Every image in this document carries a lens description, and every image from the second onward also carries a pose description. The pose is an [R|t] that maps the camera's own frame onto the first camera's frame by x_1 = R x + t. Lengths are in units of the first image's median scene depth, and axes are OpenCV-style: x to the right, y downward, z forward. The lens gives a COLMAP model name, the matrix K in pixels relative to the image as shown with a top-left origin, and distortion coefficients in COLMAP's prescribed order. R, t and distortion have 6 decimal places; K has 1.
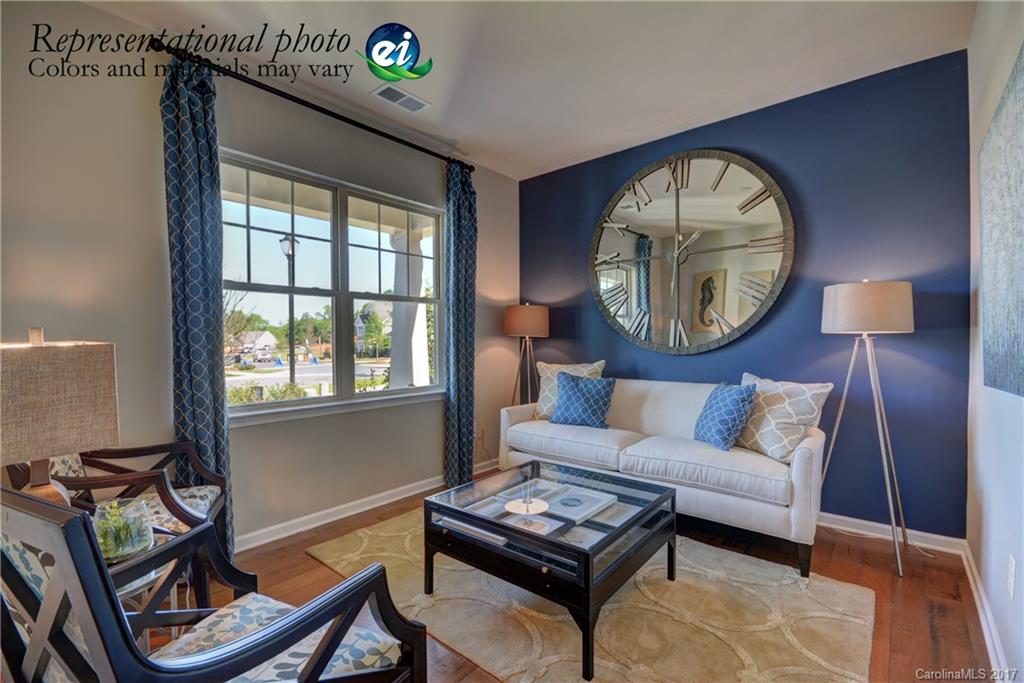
lens RADIAL K [[450.3, 0, 513.4], [0, 450.3, 344.3], [0, 0, 1]] dist [-0.000131, -0.005863]
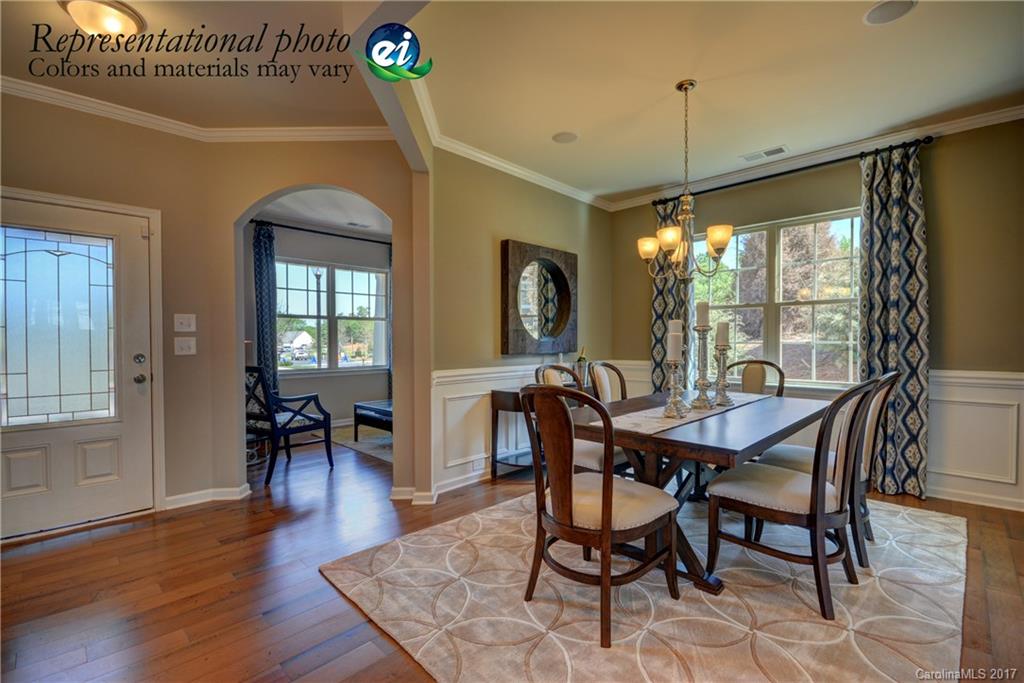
lens RADIAL K [[450.3, 0, 513.4], [0, 450.3, 344.3], [0, 0, 1]] dist [-0.000131, -0.005863]
pose [[0.997801, 0.003526, -0.066194, 0.654507], [-0.003575, 0.999993, -0.000618, 0.006790], [0.066191, 0.000853, 0.997807, -1.113194]]
